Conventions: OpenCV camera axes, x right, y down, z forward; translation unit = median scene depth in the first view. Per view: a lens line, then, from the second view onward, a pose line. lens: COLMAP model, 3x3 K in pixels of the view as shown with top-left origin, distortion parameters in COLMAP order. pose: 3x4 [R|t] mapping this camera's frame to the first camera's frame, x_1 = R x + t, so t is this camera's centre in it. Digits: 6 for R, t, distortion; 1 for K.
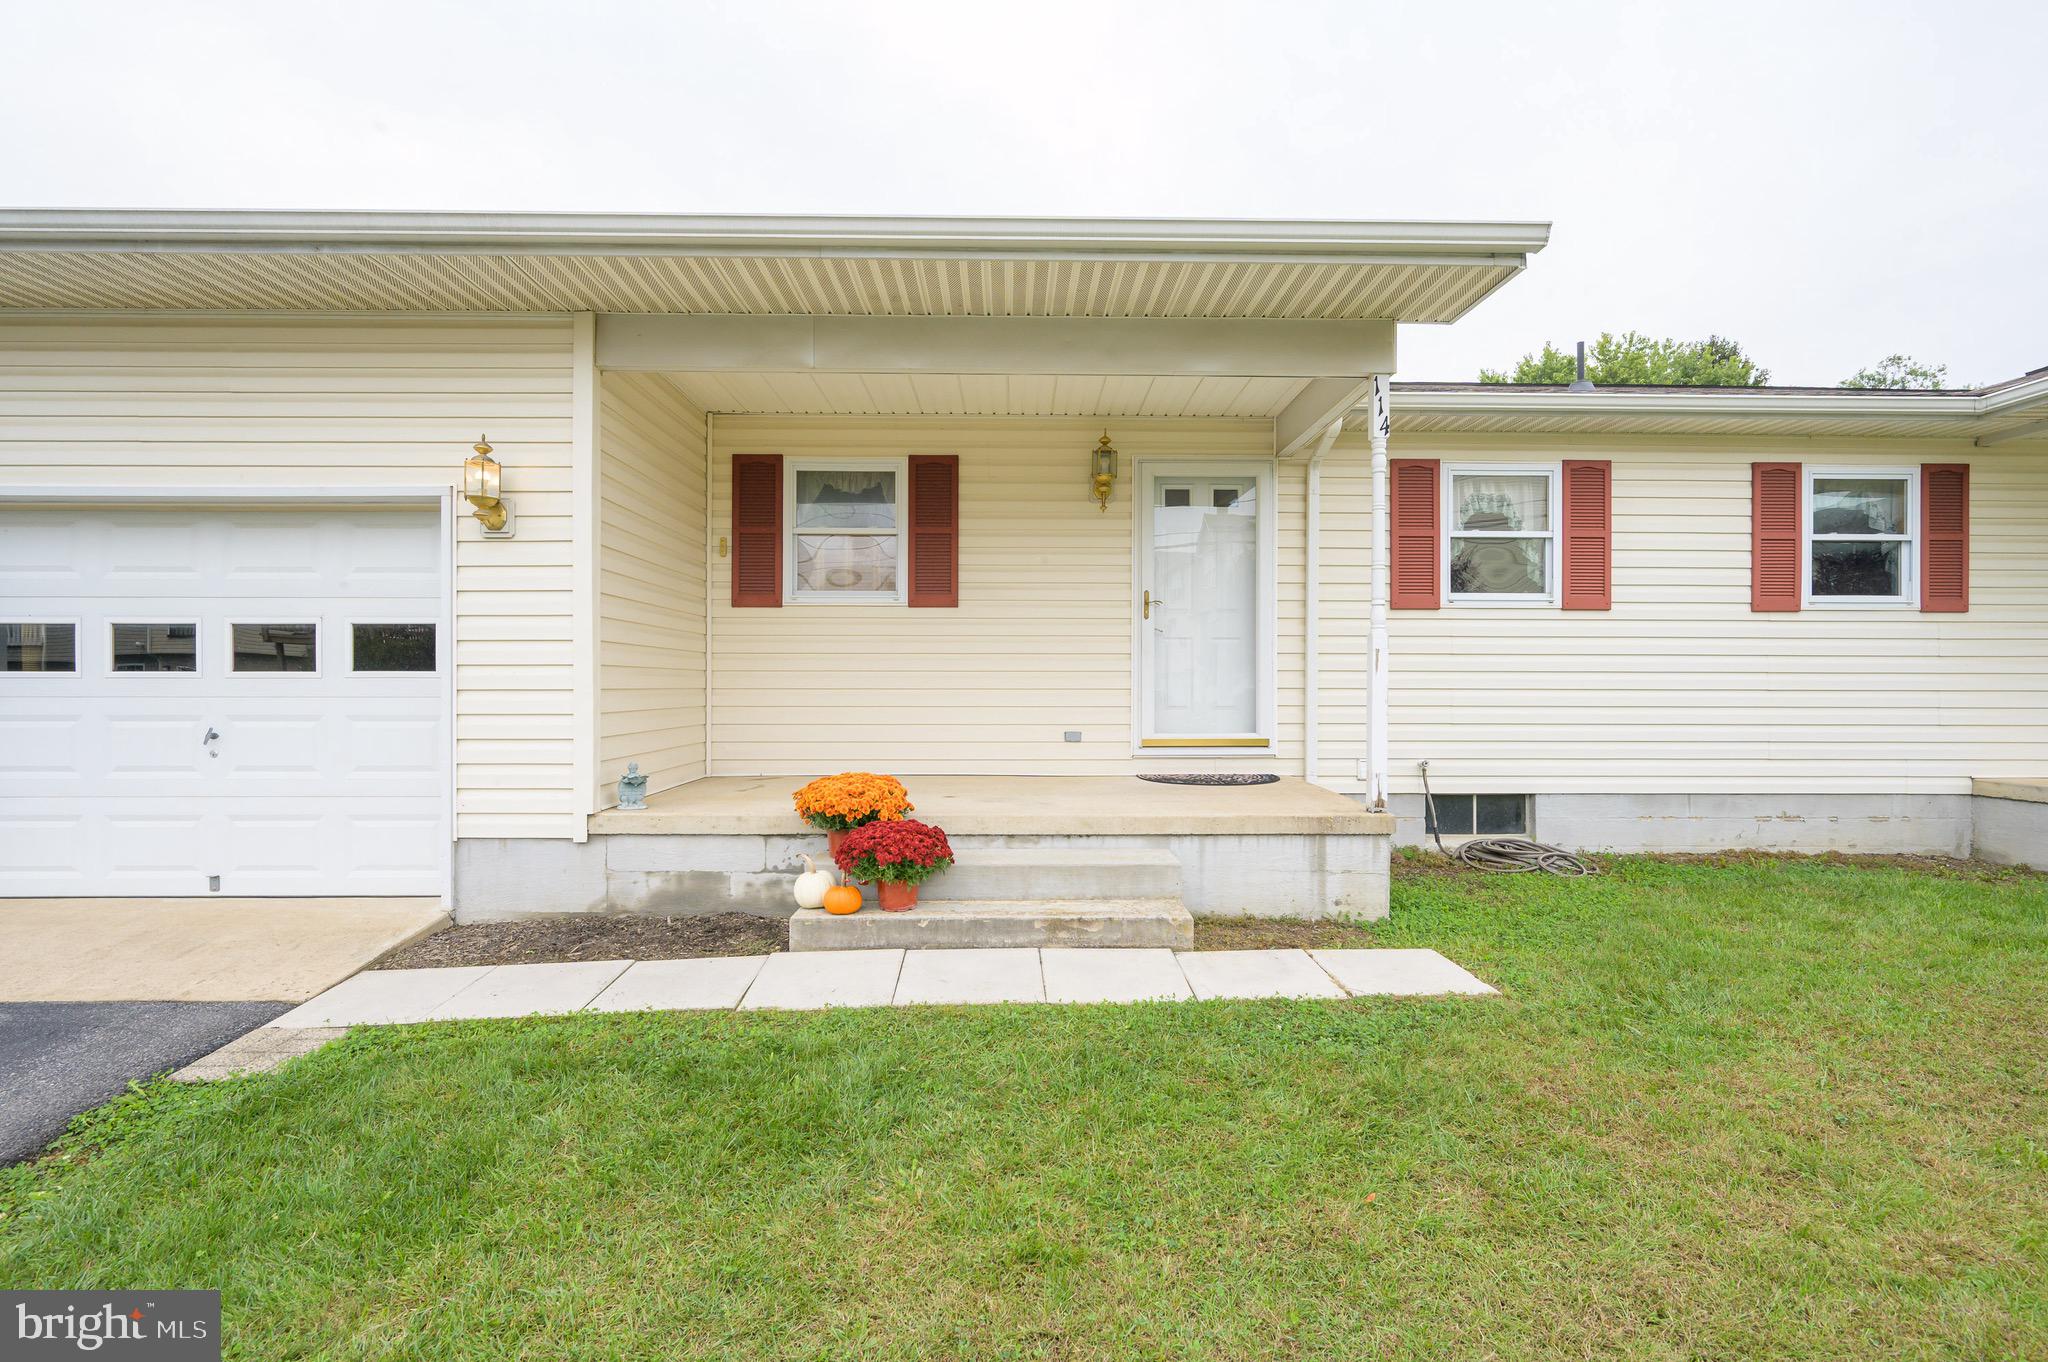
lens RADIAL K [[930.7, 0, 1017.9], [0, 930.7, 683.3], [0, 0, 1]] dist [-0.000289, -0.000114]
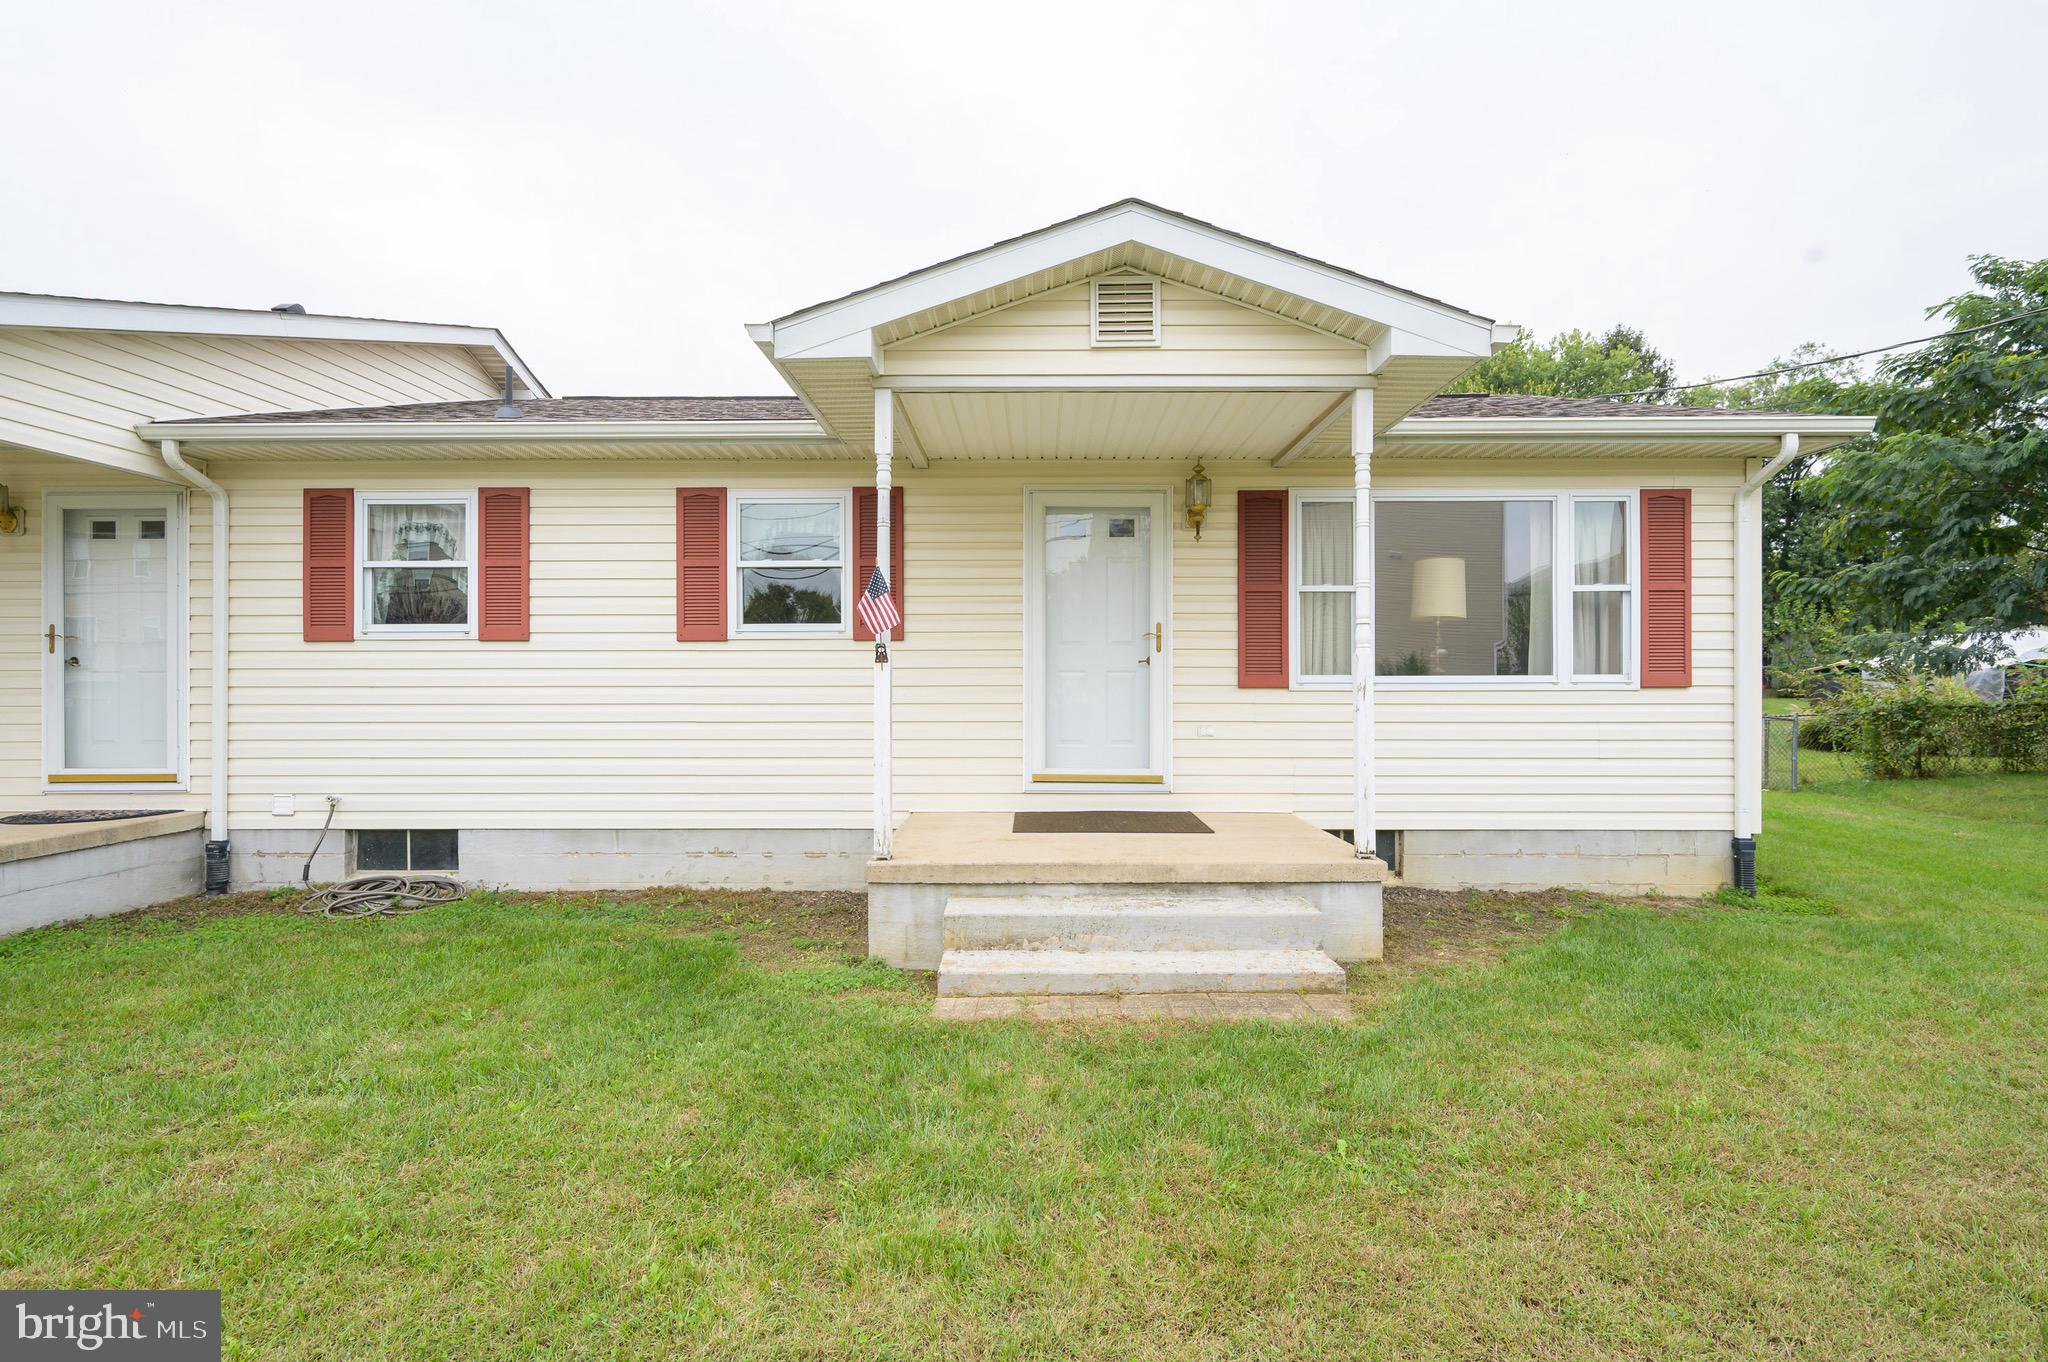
lens RADIAL K [[952.0, 0, 1021.7], [0, 952.0, 683.6], [0, 0, 1]] dist [0.001773, 0.000424]
pose [[0.999550, -0.004768, -0.029629, 1.201965], [0.004665, 0.999983, -0.003537, -0.028359], [0.029645, 0.003397, 0.999555, 0.017344]]
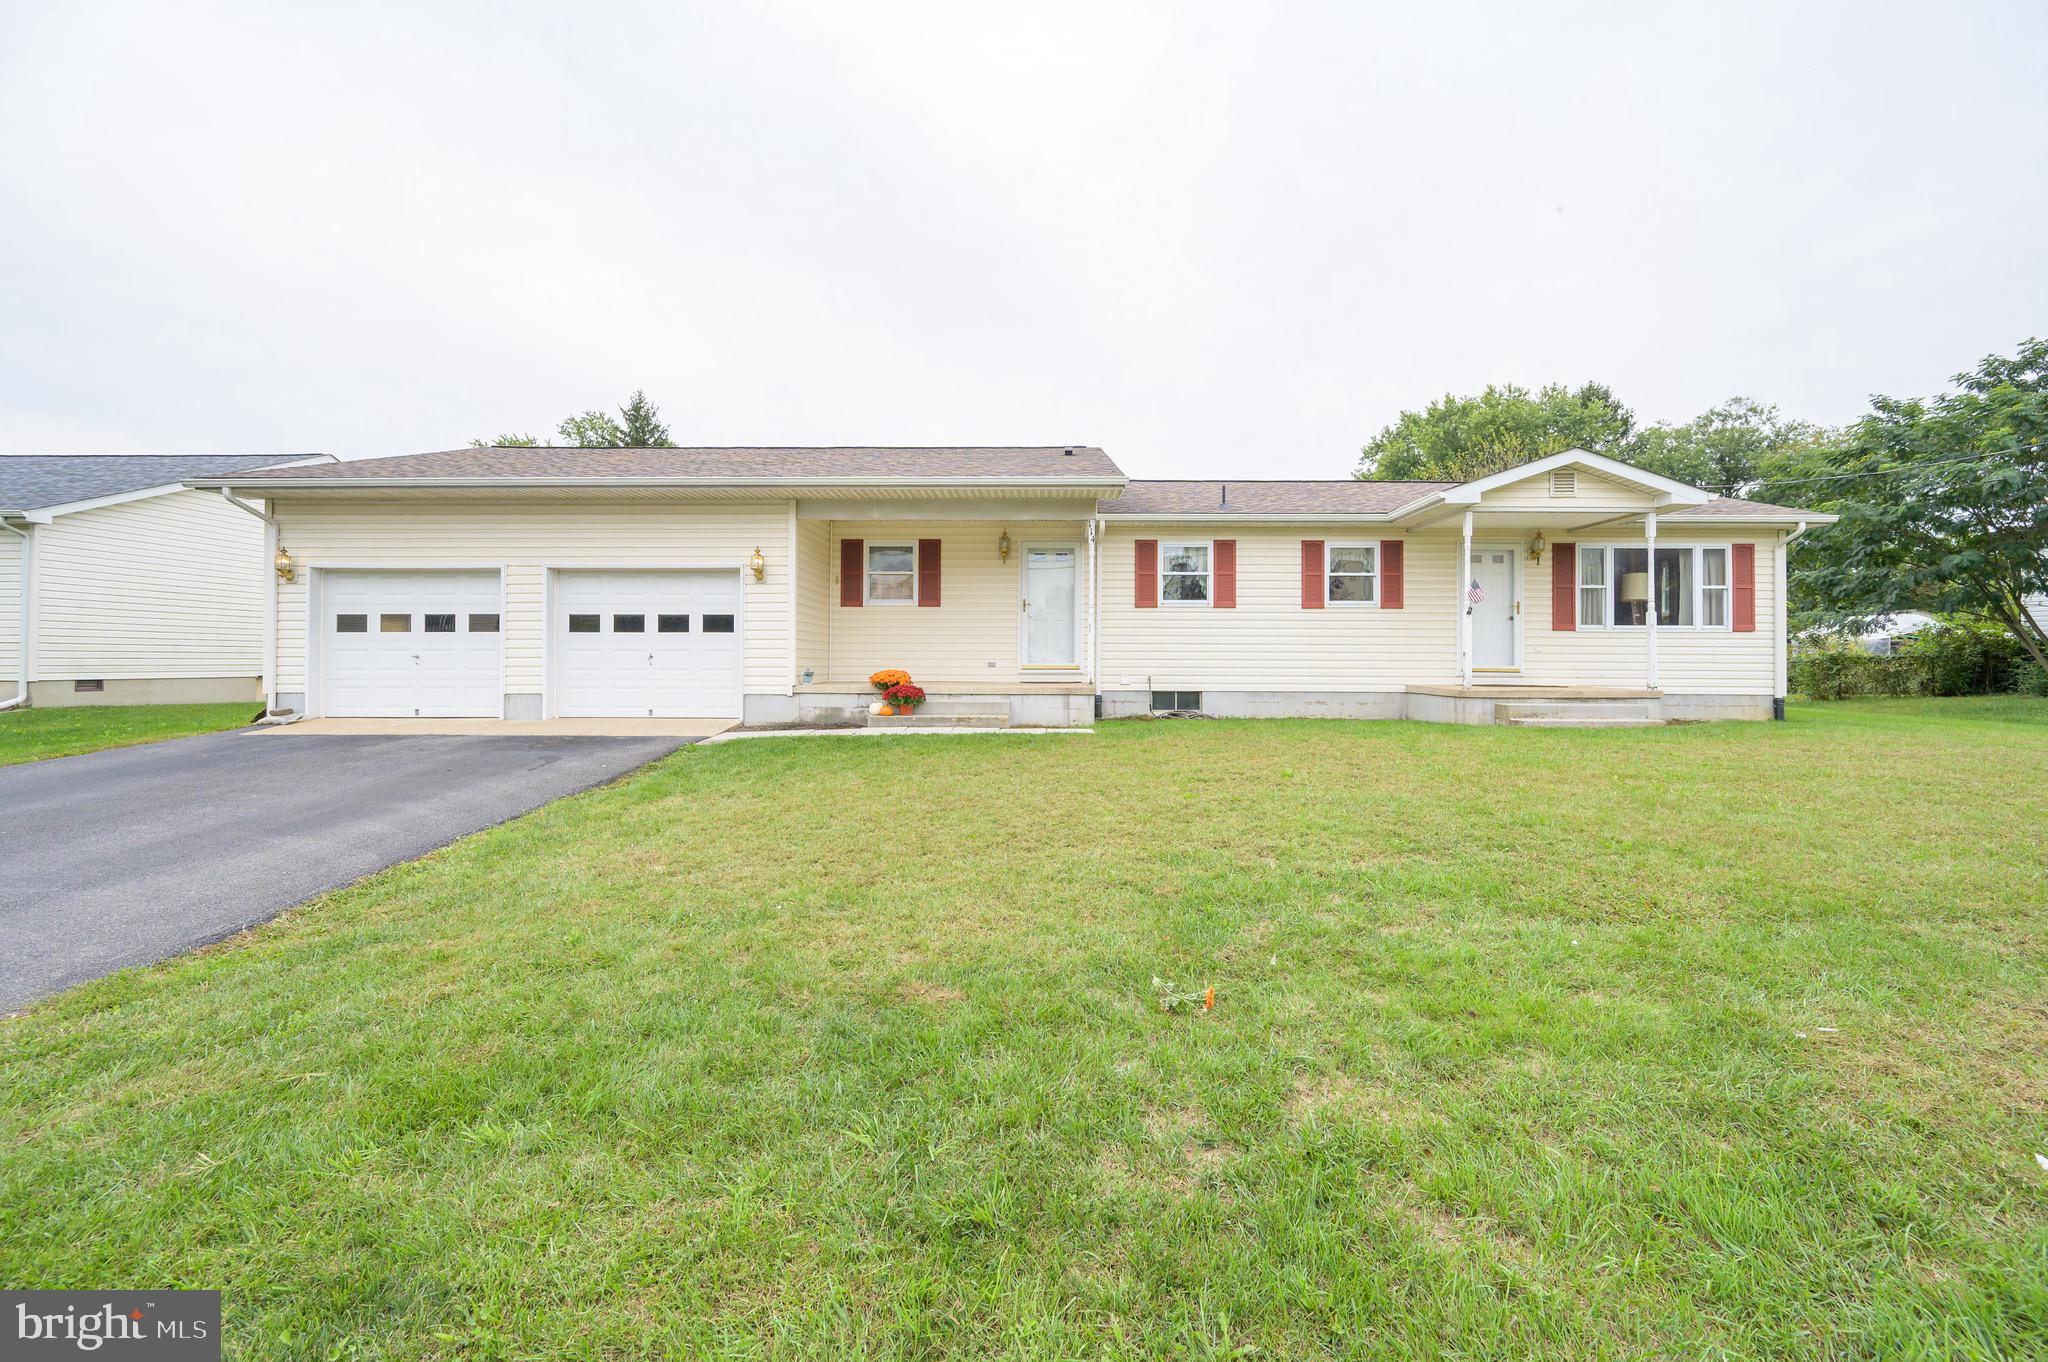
lens RADIAL K [[823.4, 0, 1026.4], [0, 823.4, 651.9], [0, 0, 1]] dist [0.001107, -0.000133]
pose [[0.999362, 0.001405, -0.035682, 0.214478], [-0.001890, 0.999906, -0.013562, 0.054160], [0.035660, 0.013621, 0.999271, -0.979174]]
